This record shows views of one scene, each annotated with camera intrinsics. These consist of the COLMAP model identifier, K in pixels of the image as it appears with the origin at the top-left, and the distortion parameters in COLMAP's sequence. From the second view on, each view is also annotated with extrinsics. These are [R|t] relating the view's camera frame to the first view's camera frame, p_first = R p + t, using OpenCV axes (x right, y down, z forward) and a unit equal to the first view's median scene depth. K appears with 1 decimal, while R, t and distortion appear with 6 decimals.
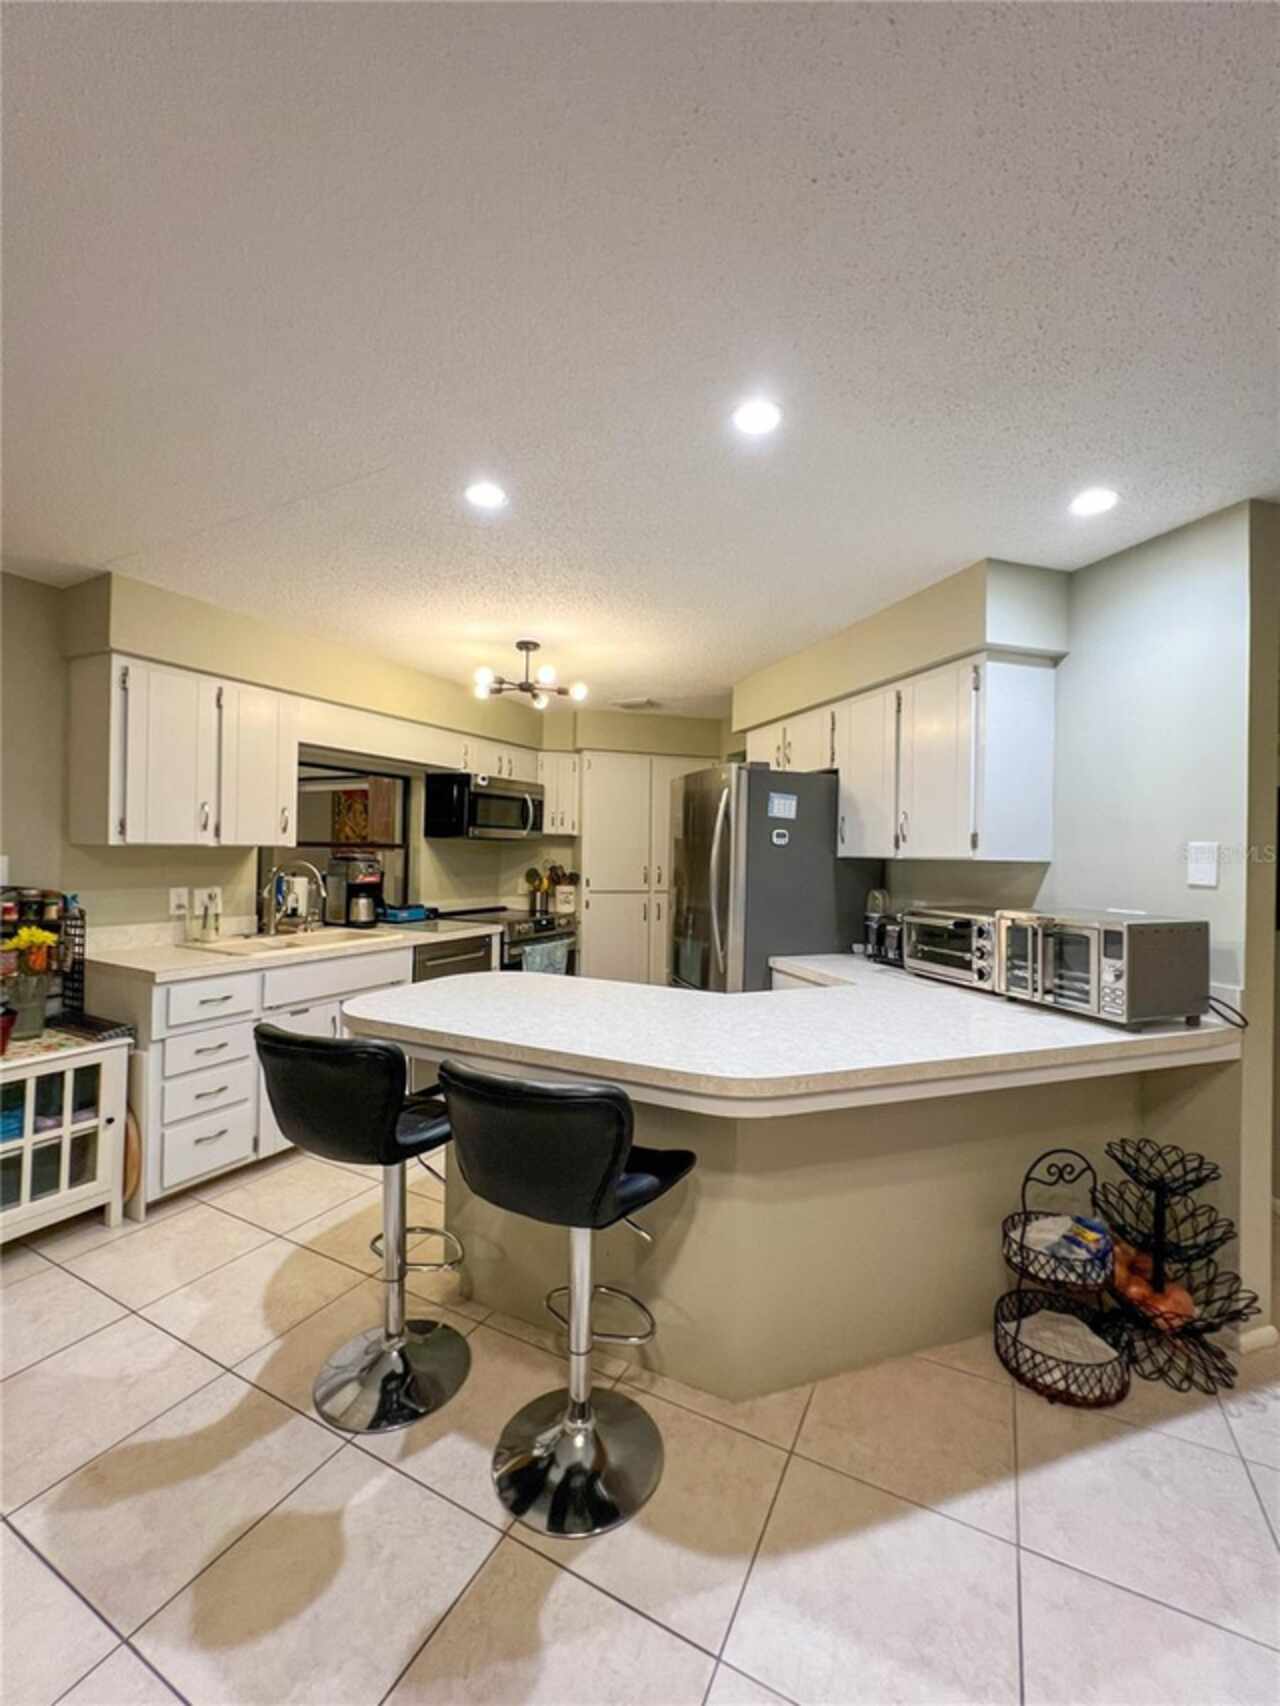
lens RADIAL K [[687.4, 0, 640.0], [0, 687.4, 853.0], [0, 0, 1]] dist [-0.000914, 0.000533]
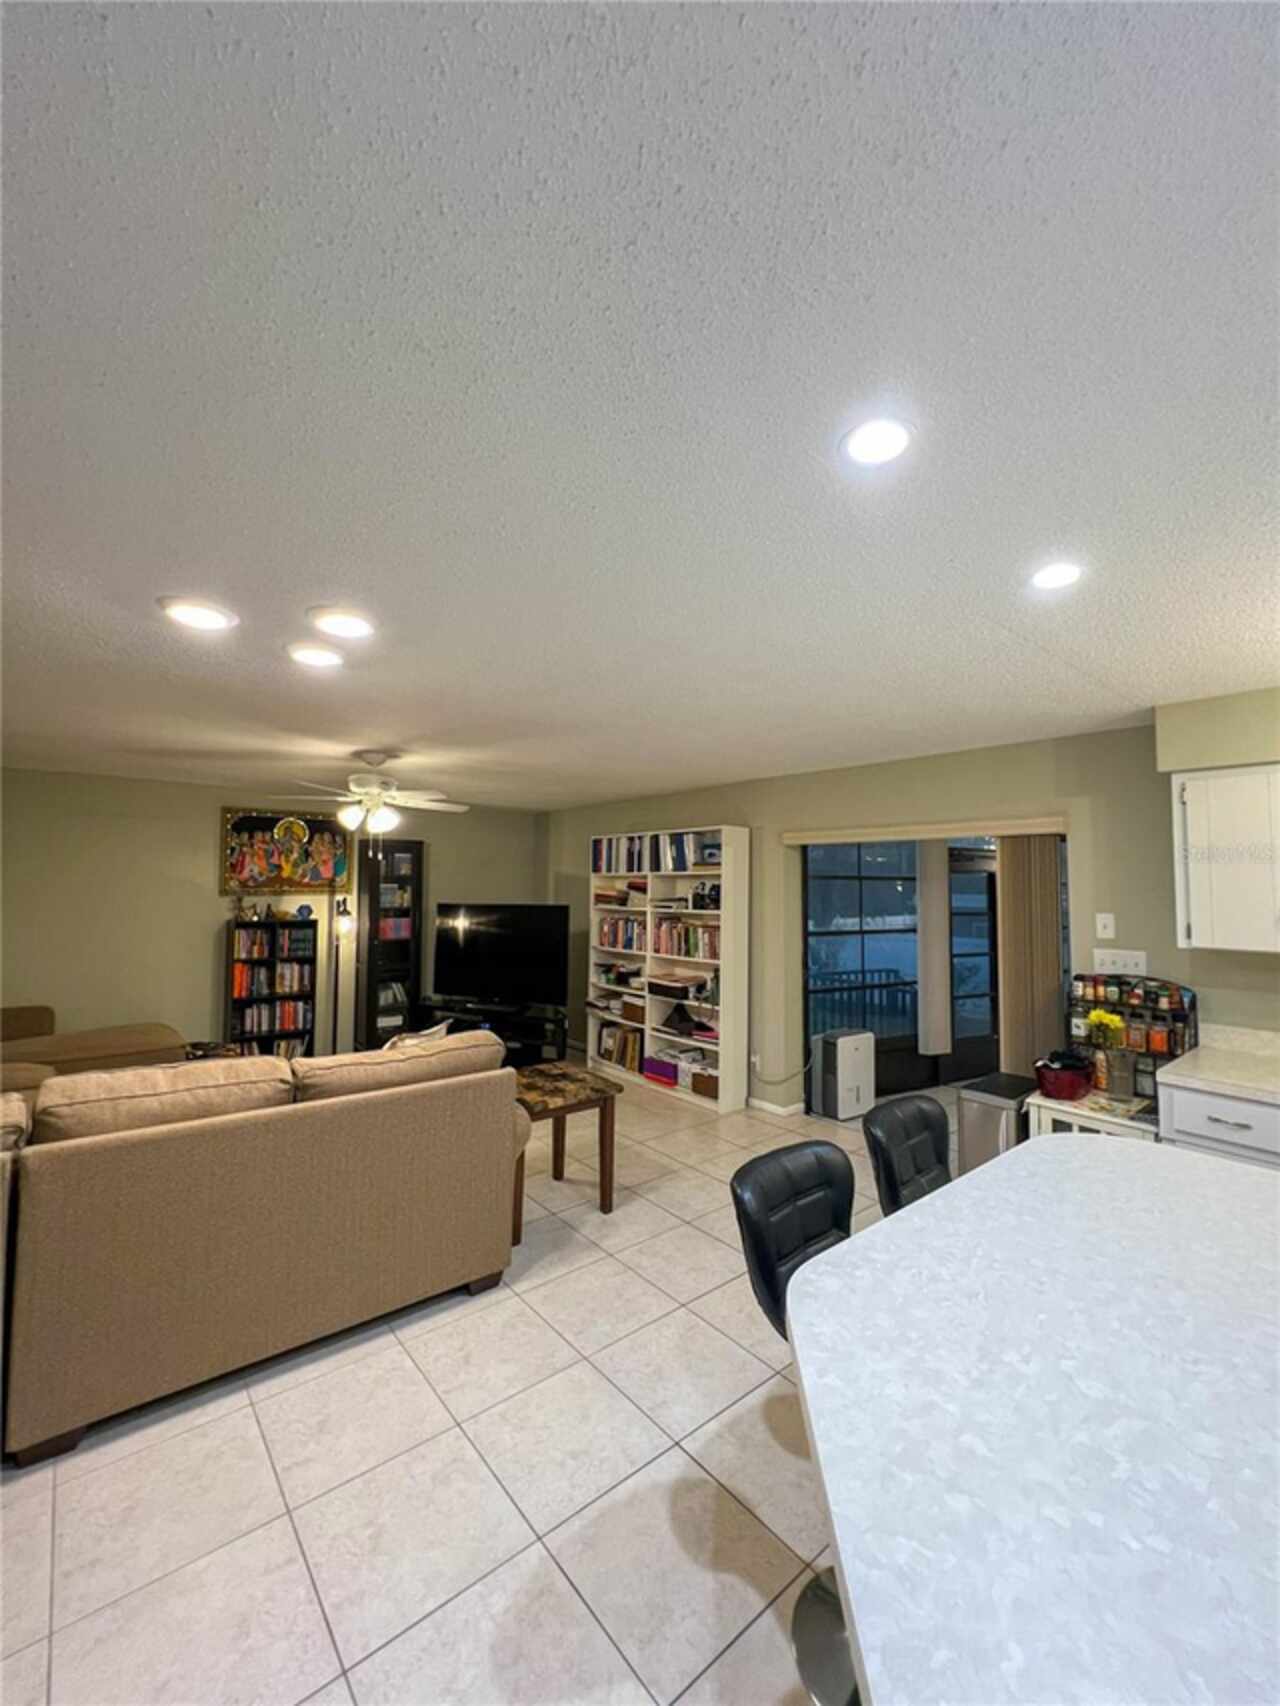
lens RADIAL K [[679.1, 0, 640.0], [0, 679.1, 853.0], [0, 0, 1]] dist [-0.000251, 0.000134]
pose [[-0.387041, -0.066550, -0.919658, 0.884530], [-0.016622, 0.997733, -0.065205, -0.121904], [0.921913, -0.009950, -0.387270, 0.993356]]
